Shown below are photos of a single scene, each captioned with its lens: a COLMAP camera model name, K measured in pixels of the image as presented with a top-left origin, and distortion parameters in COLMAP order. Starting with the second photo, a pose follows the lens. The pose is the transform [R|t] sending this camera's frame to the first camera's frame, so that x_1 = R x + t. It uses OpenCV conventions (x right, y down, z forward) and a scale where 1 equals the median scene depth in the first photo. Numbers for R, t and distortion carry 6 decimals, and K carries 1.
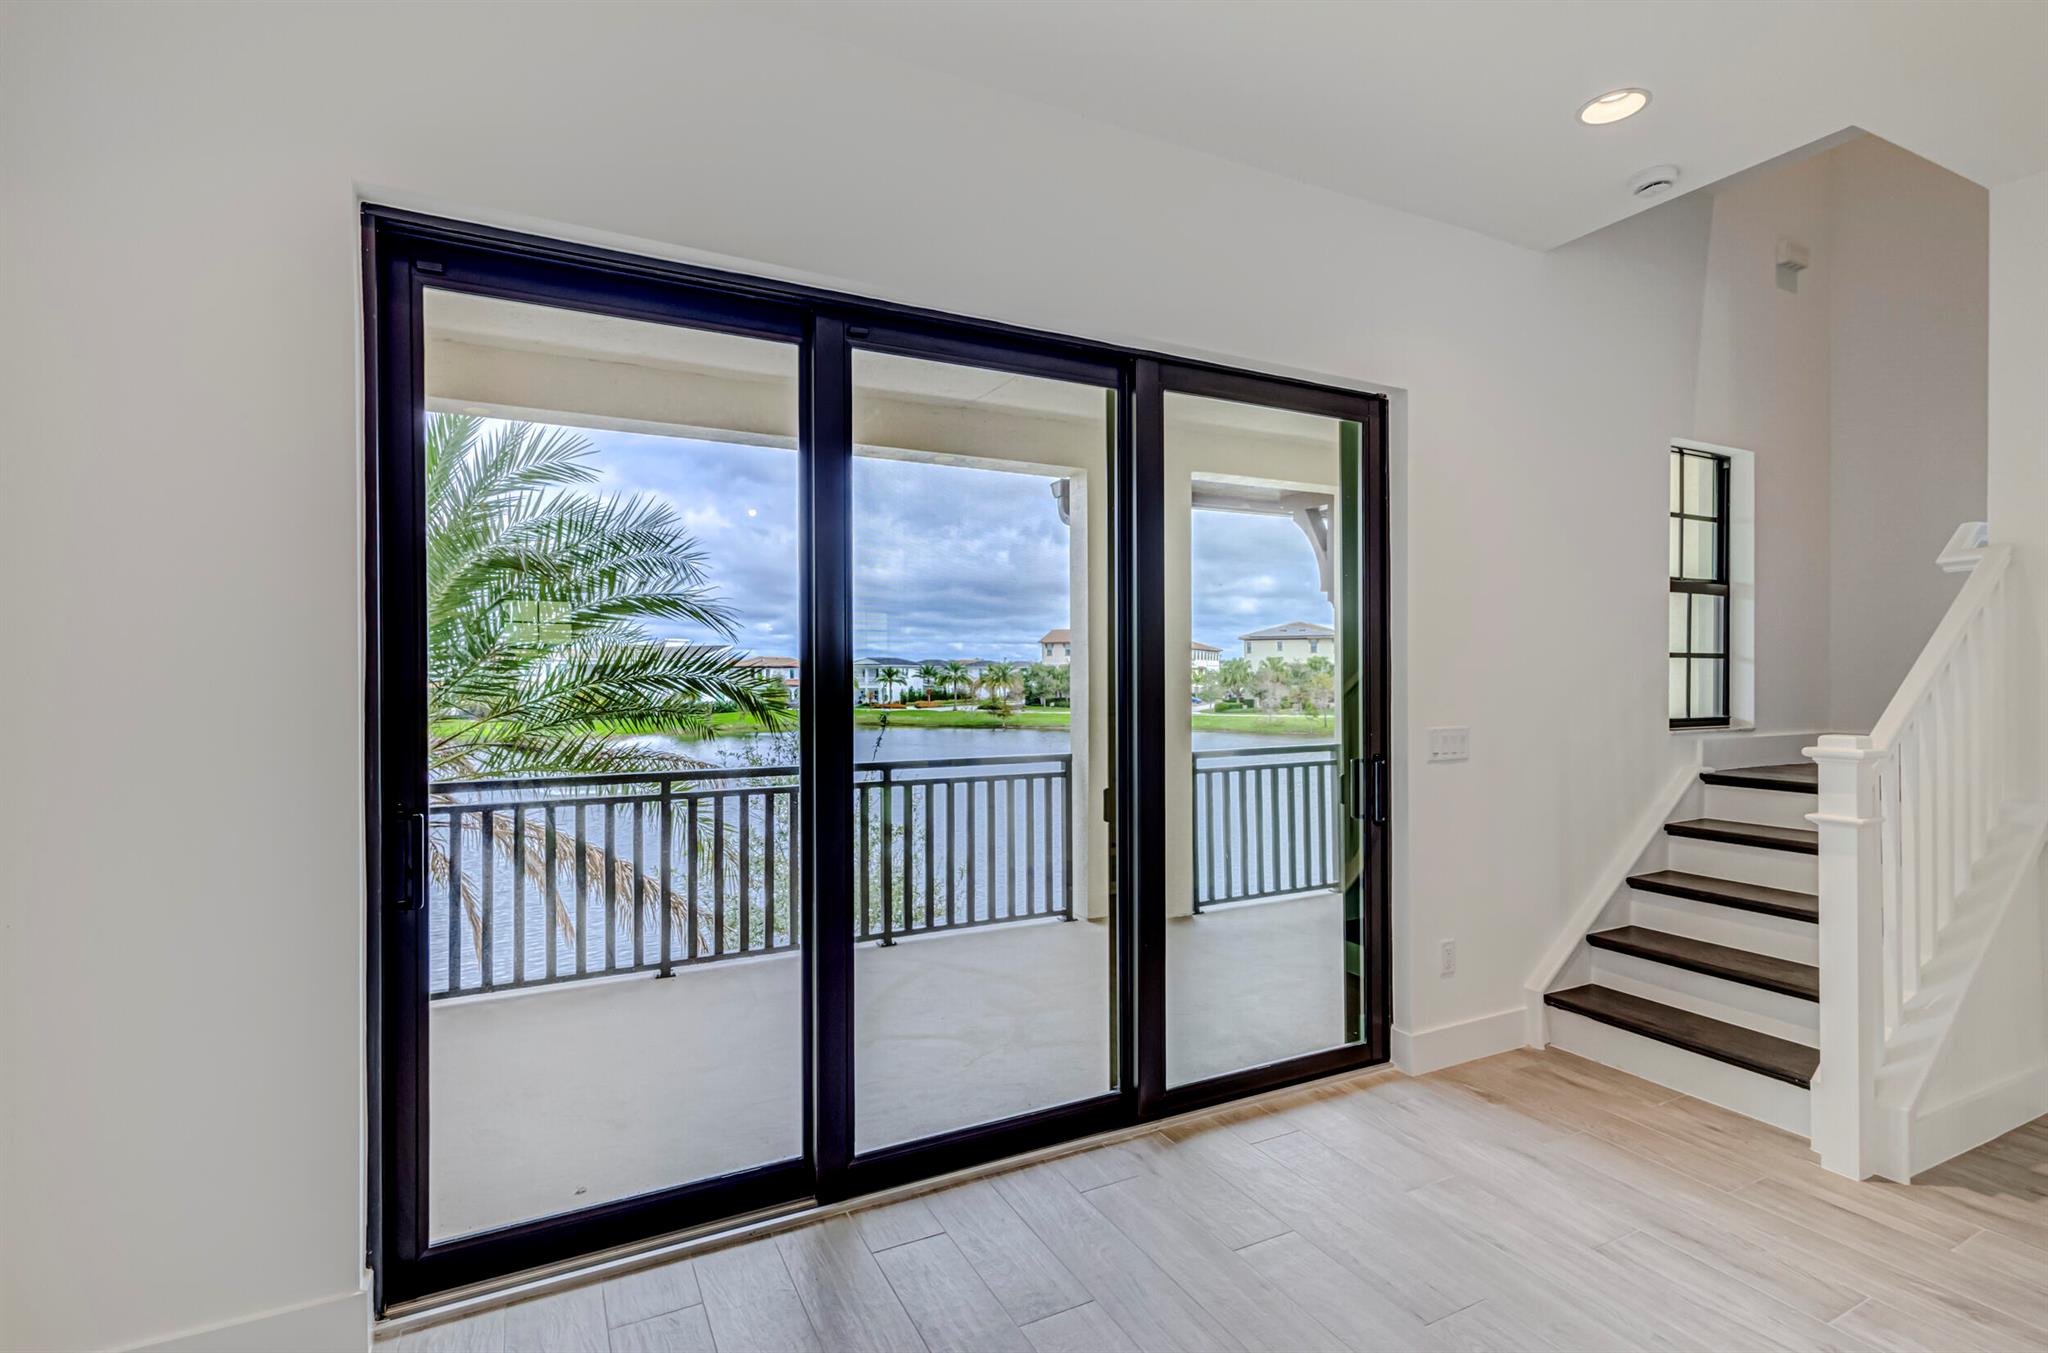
lens RADIAL K [[960.5, 0, 1014.9], [0, 960.5, 681.2], [0, 0, 1]] dist [0.008531, -0.000410]
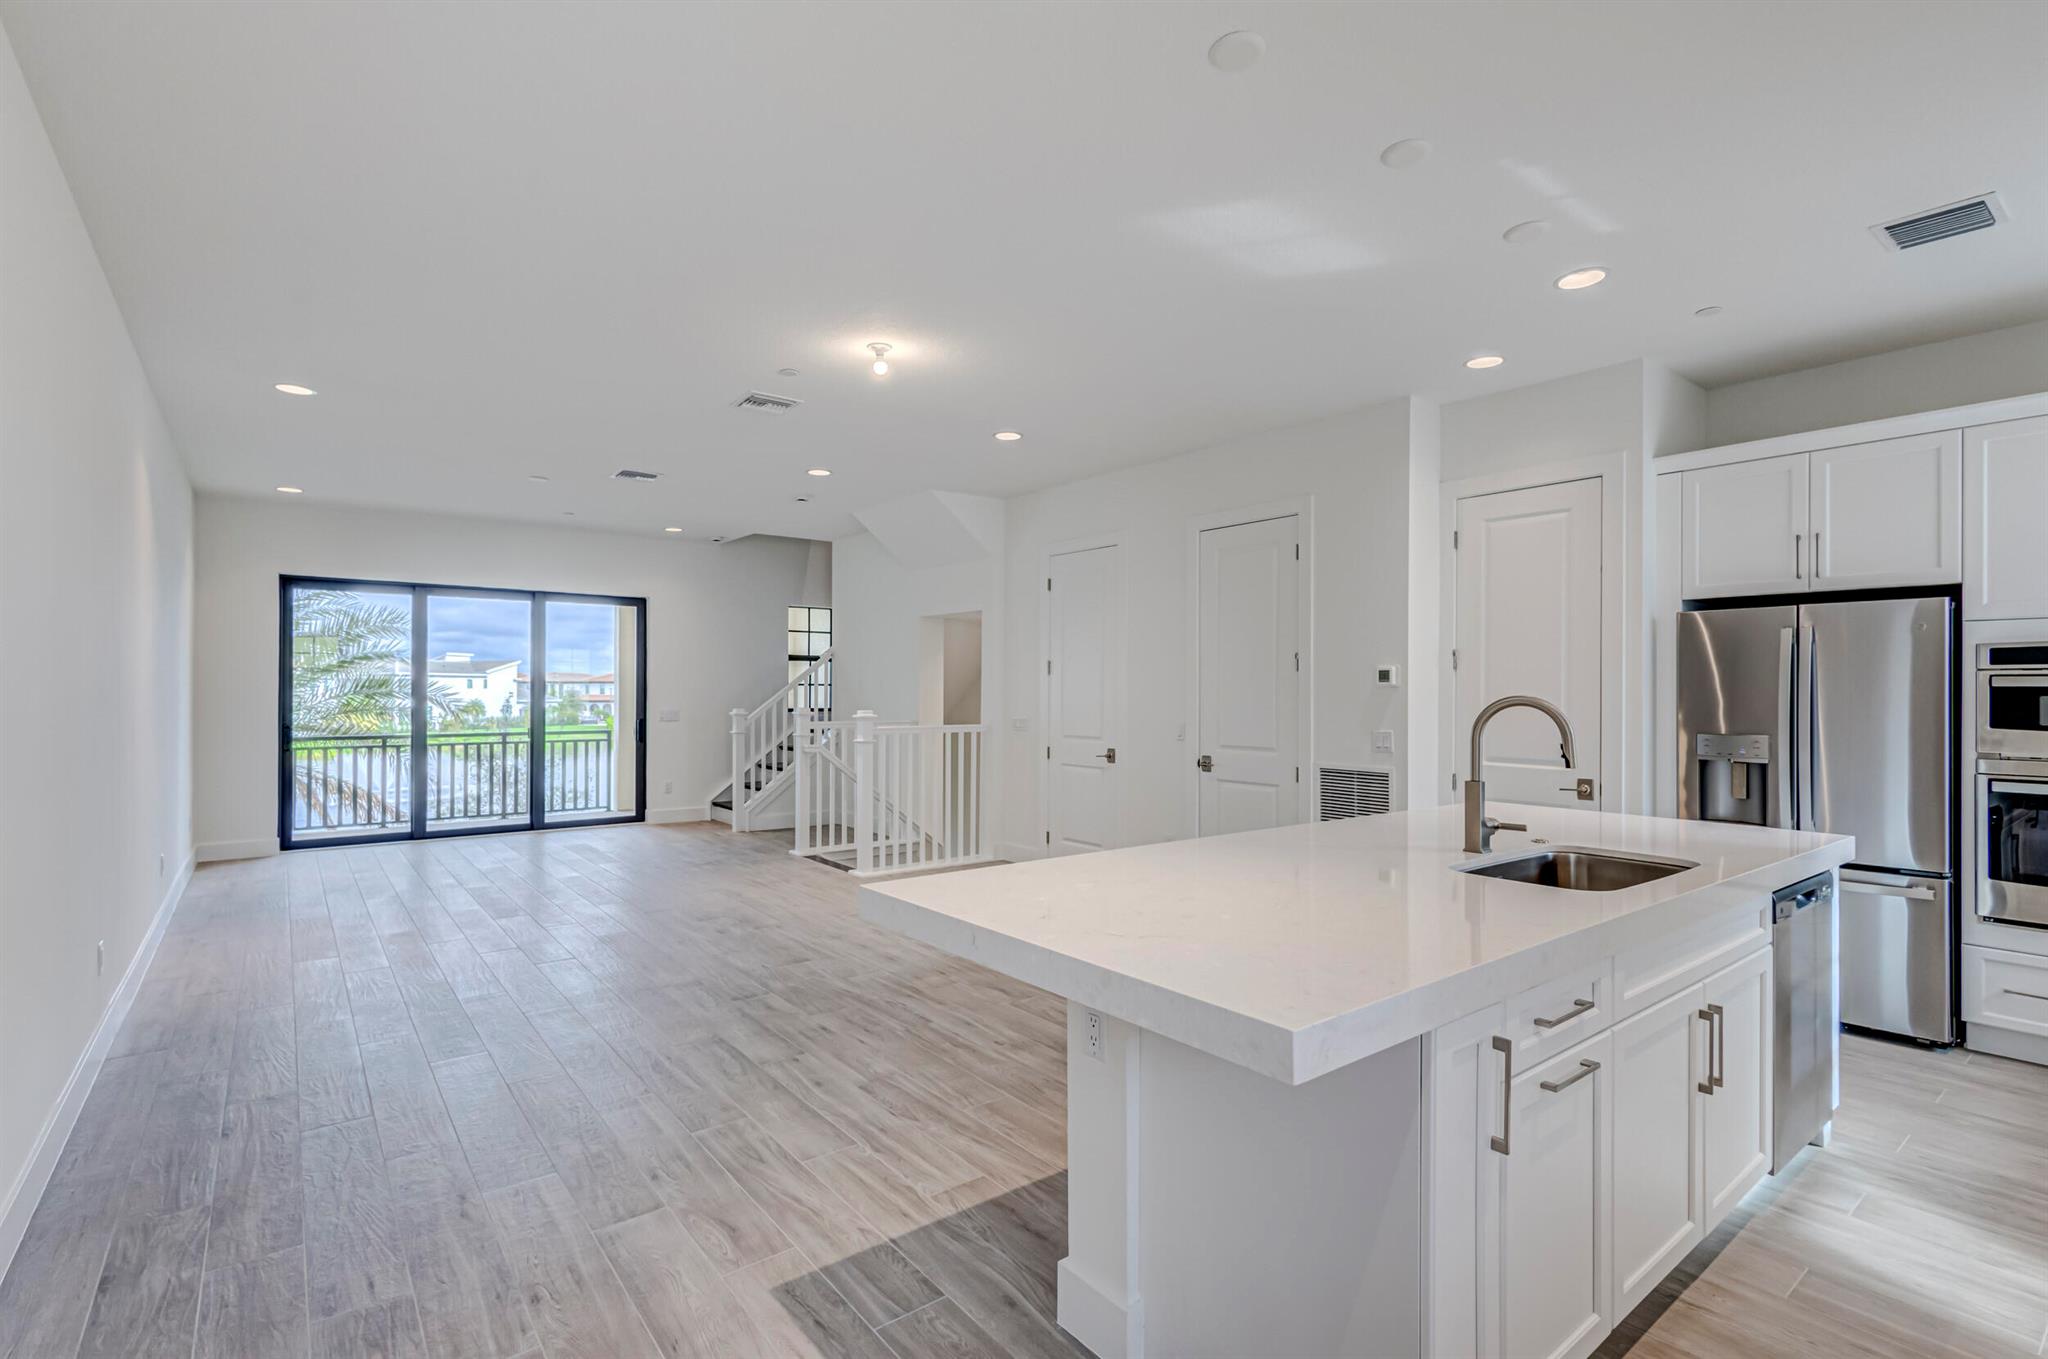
lens RADIAL K [[940.6, 0, 1019.7], [0, 940.6, 687.6], [0, 0, 1]] dist [0.006442, 0.000616]
pose [[0.980861, 0.005550, 0.194628, 0.620943], [-0.003409, 0.999930, -0.011337, 0.006786], [-0.194677, 0.010457, 0.980812, -1.348241]]
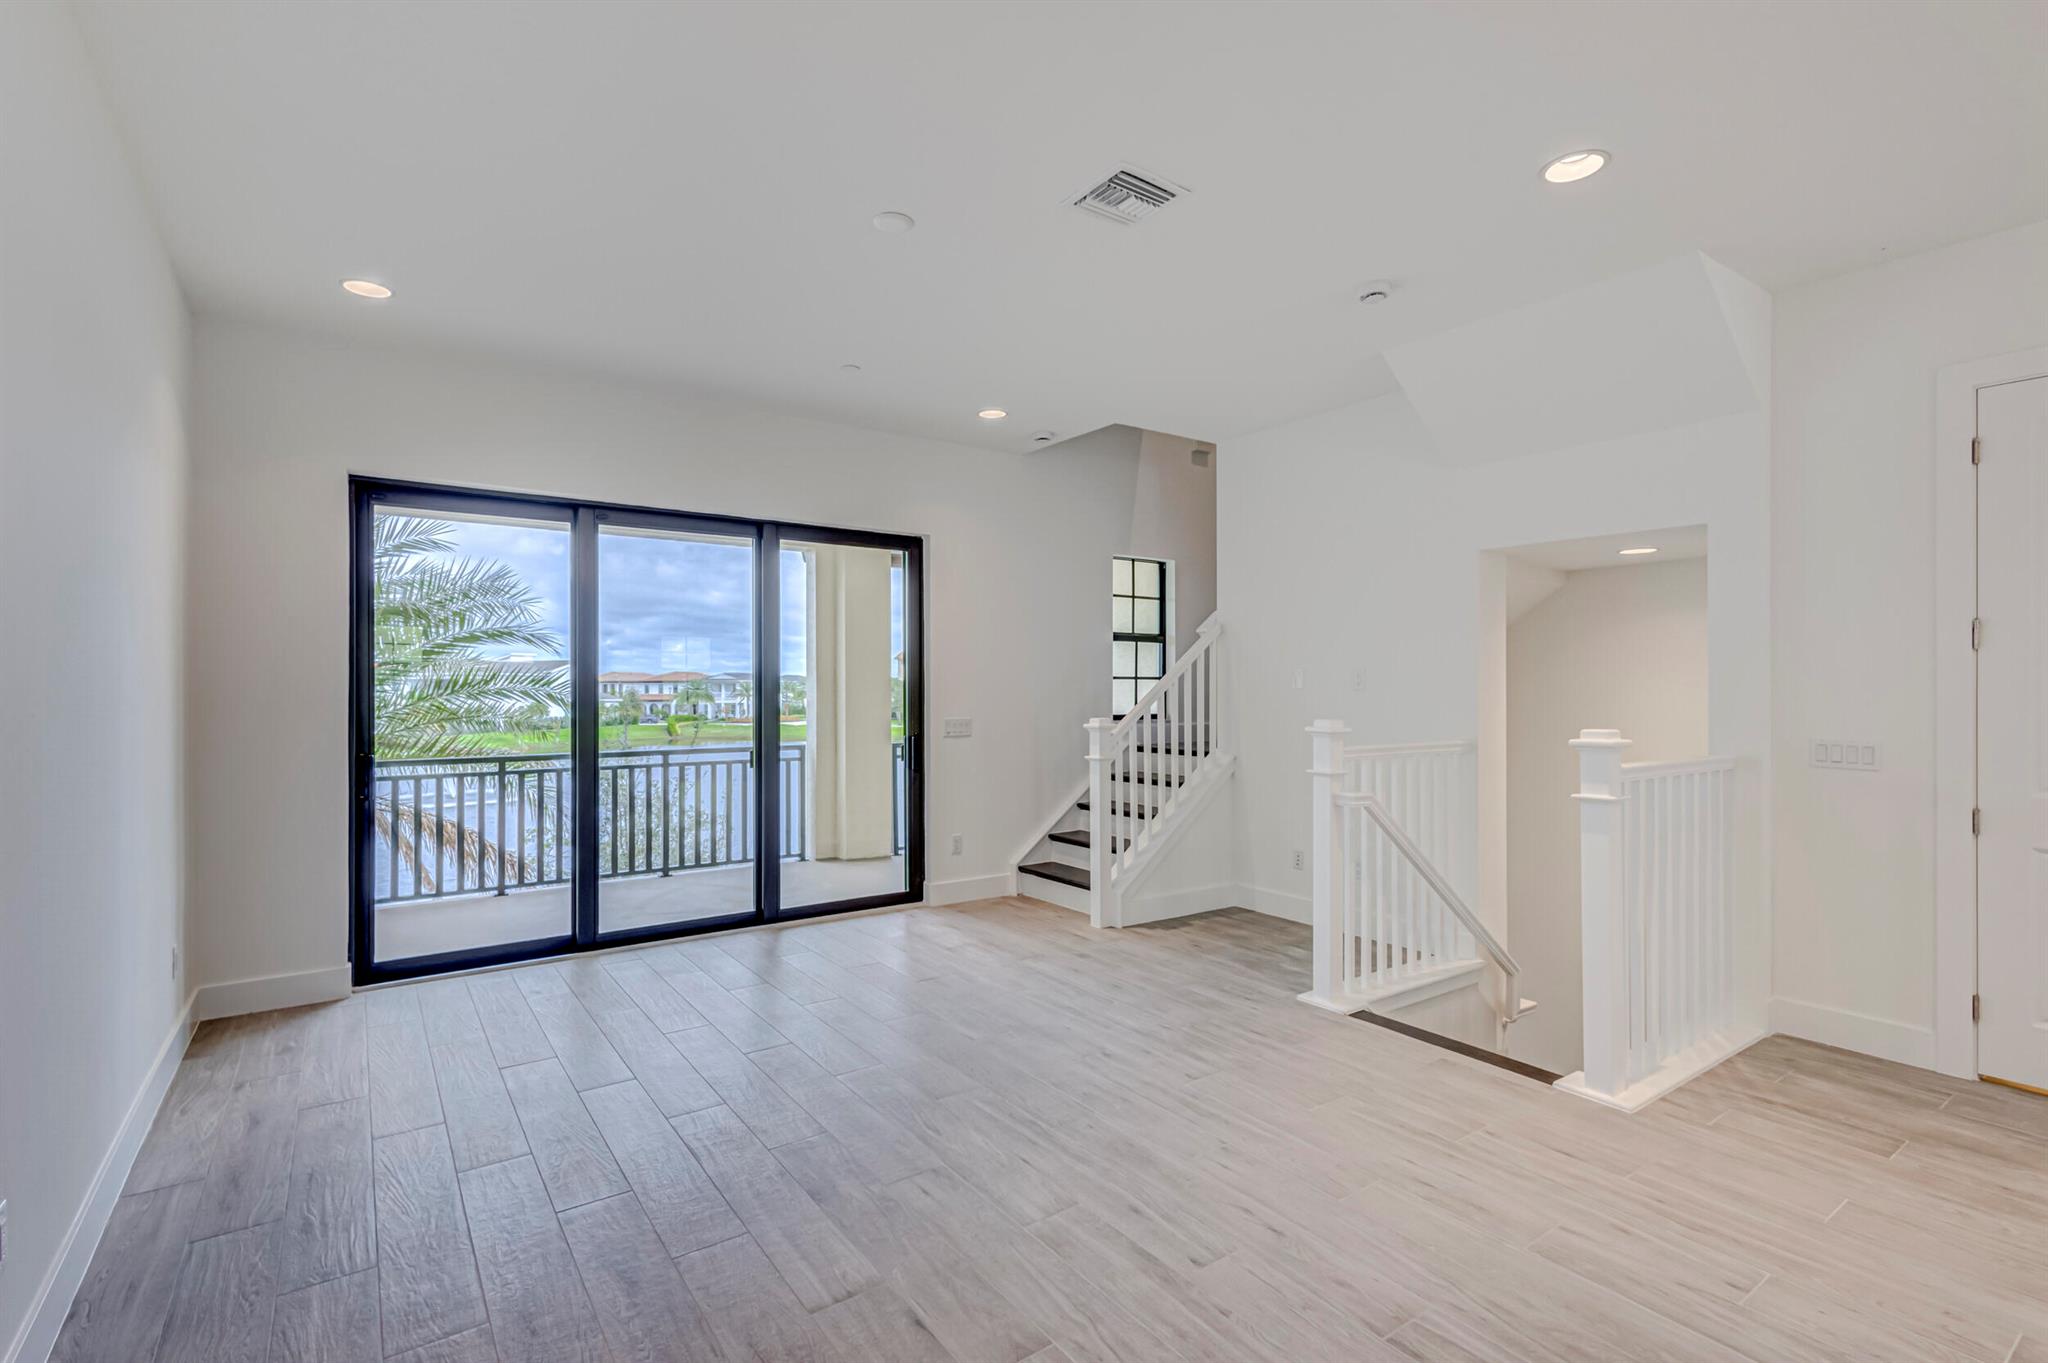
lens RADIAL K [[924.3, 0, 1008.4], [0, 924.3, 686.7], [0, 0, 1]] dist [0.004353, 0.000375]
pose [[0.989747, 0.000938, 0.142829, 0.194116], [0.000516, 0.999948, -0.010138, 0.004022], [-0.142831, 0.010108, 0.989695, -0.494441]]
